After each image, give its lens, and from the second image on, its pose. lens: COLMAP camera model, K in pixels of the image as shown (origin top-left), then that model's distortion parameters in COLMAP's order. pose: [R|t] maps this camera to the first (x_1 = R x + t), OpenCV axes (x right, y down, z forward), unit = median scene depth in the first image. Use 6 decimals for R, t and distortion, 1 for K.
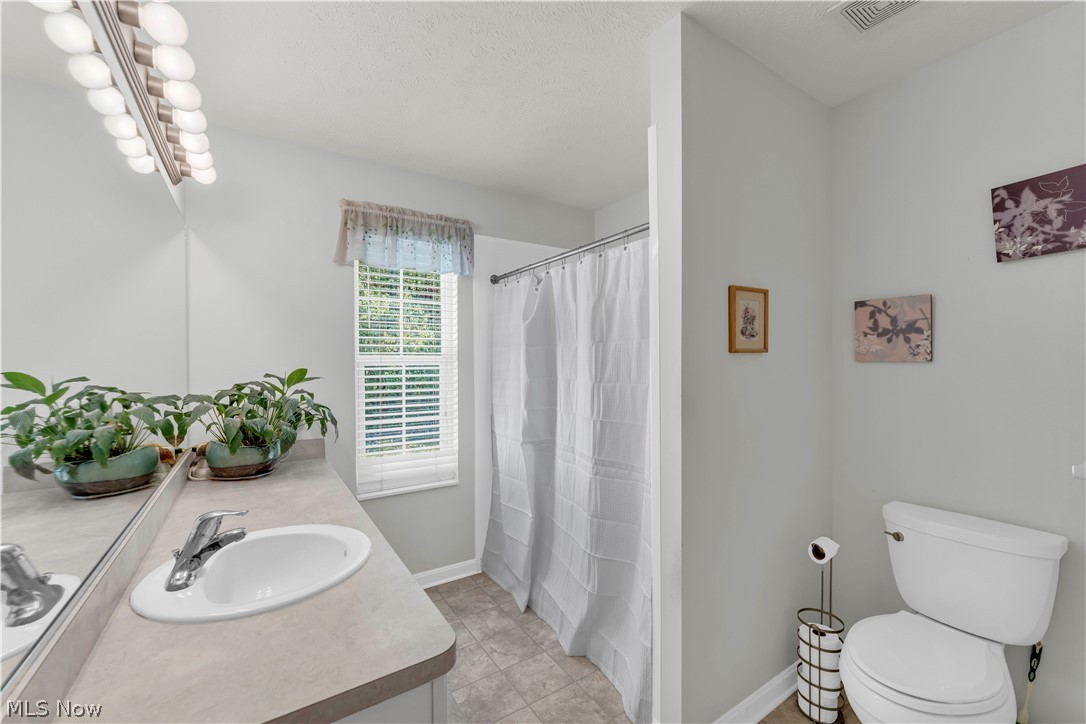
lens RADIAL K [[442.8, 0, 547.0], [0, 442.8, 361.1], [0, 0, 1]] dist [-0.003755, -0.000241]
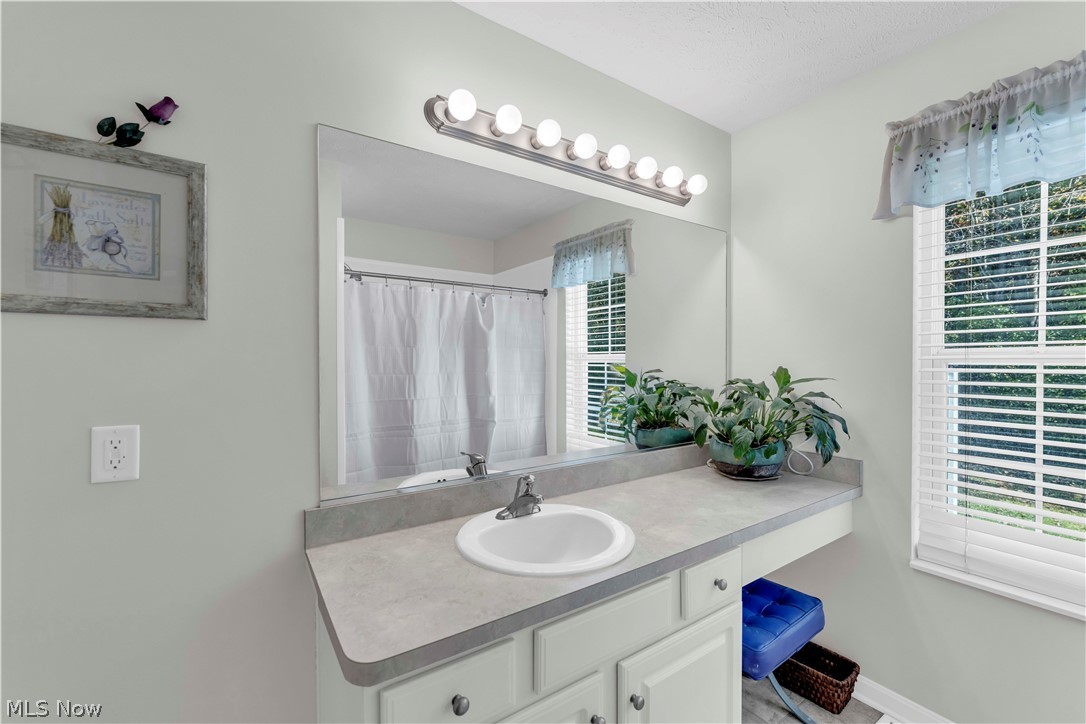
lens RADIAL K [[442.8, 0, 535.5], [0, 442.8, 361.6], [0, 0, 1]] dist [-0.003755, -0.000241]
pose [[0.011760, 0.008903, -0.999891, 0.222836], [-0.002869, 0.999957, 0.008869, 0.001717], [0.999927, 0.002765, 0.011785, 0.426400]]
